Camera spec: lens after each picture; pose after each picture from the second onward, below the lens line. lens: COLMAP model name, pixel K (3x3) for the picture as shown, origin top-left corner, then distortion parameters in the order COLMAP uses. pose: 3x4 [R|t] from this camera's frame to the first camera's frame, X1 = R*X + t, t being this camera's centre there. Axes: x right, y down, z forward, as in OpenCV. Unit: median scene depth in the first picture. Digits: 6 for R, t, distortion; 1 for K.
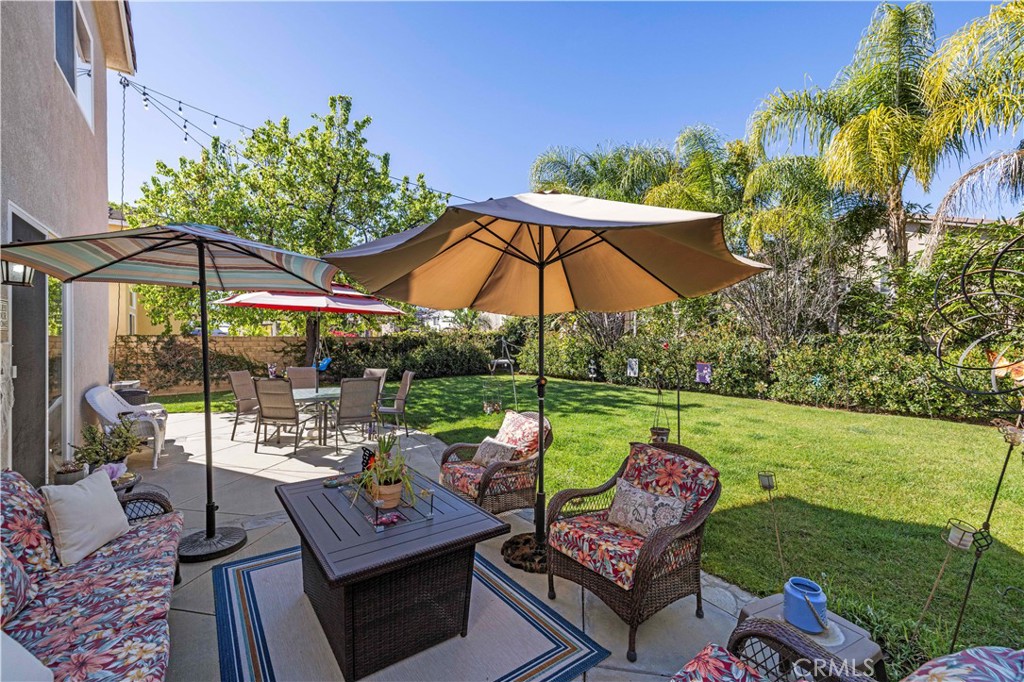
lens RADIAL K [[433.0, 0, 507.3], [0, 433.0, 341.8], [0, 0, 1]] dist [0.004696, 0.000251]
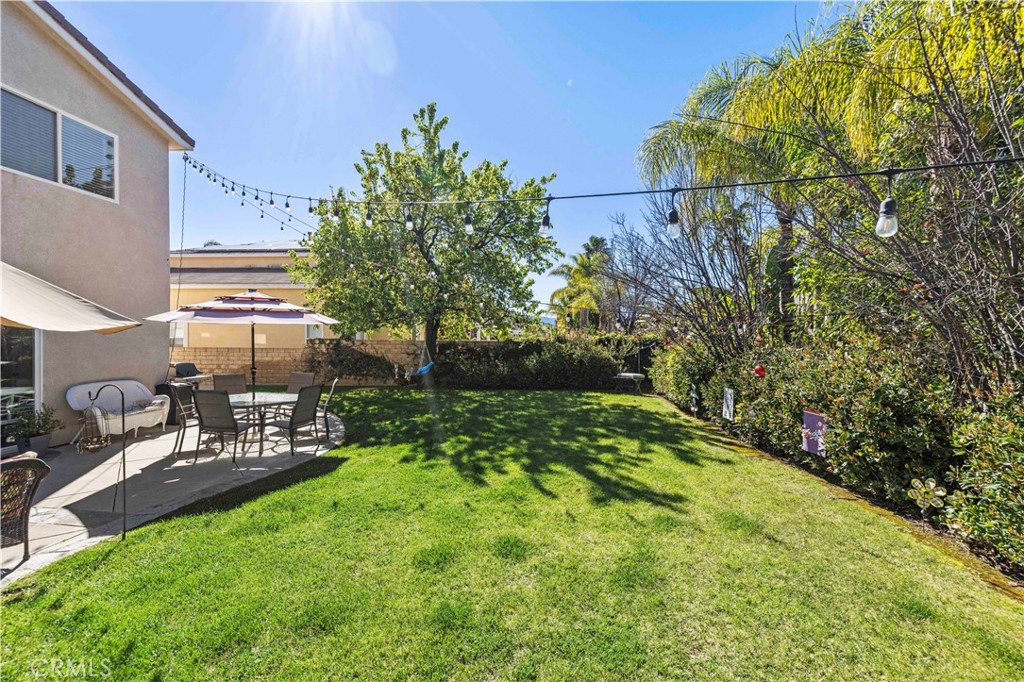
lens RADIAL K [[433.0, 0, 507.3], [0, 433.0, 341.8], [0, 0, 1]] dist [0.004696, 0.000251]
pose [[0.760963, 0.016156, -0.648594, 0.422691], [-0.013520, 0.999868, 0.009044, -0.024445], [0.648654, 0.001887, 0.761081, 0.348929]]
